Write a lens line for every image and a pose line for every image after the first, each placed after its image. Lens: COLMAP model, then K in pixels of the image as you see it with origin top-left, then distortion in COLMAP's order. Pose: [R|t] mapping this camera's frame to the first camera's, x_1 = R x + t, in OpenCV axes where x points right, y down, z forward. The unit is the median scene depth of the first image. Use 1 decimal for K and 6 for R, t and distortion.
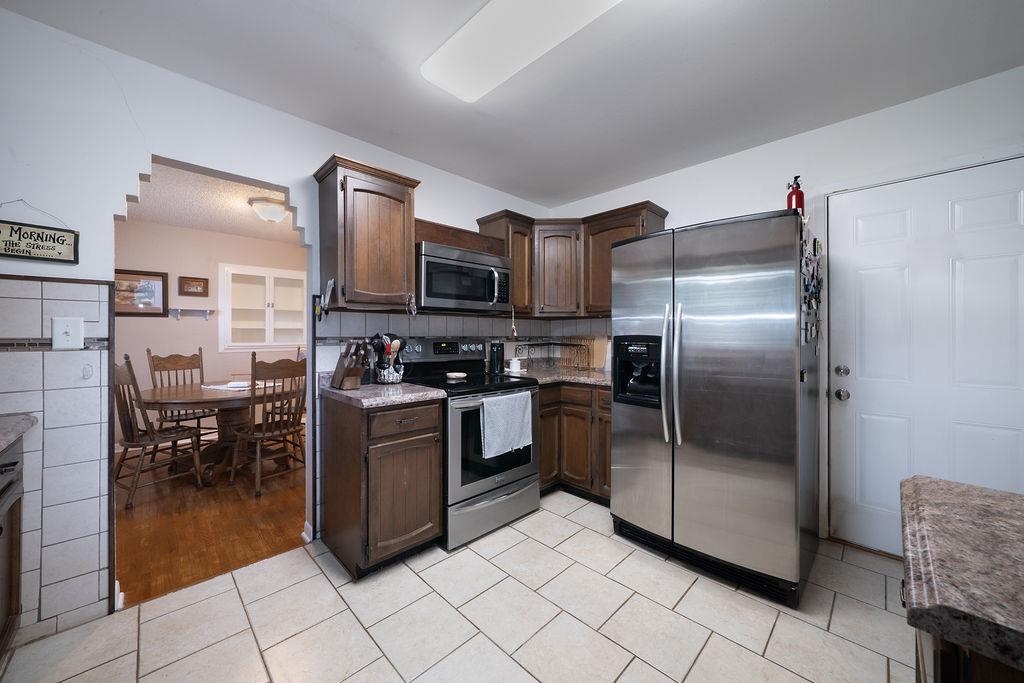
lens RADIAL K [[375.9, 0, 516.8], [0, 375.9, 343.0], [0, 0, 1]] dist [0.000228, 0.000191]
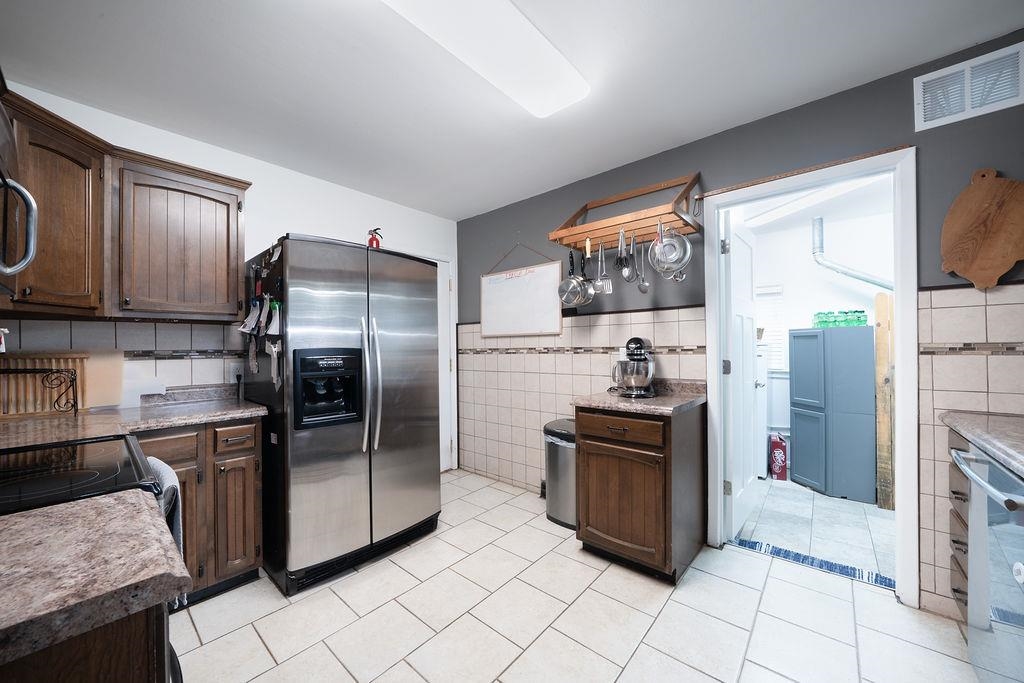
lens RADIAL K [[375.9, 0, 516.8], [0, 375.9, 343.0], [0, 0, 1]] dist [0.000228, 0.000191]
pose [[-0.067089, -0.001187, 0.997746, -0.666148], [0.031058, 0.999512, 0.003277, -0.023371], [-0.997264, 0.031208, -0.067019, 0.657313]]
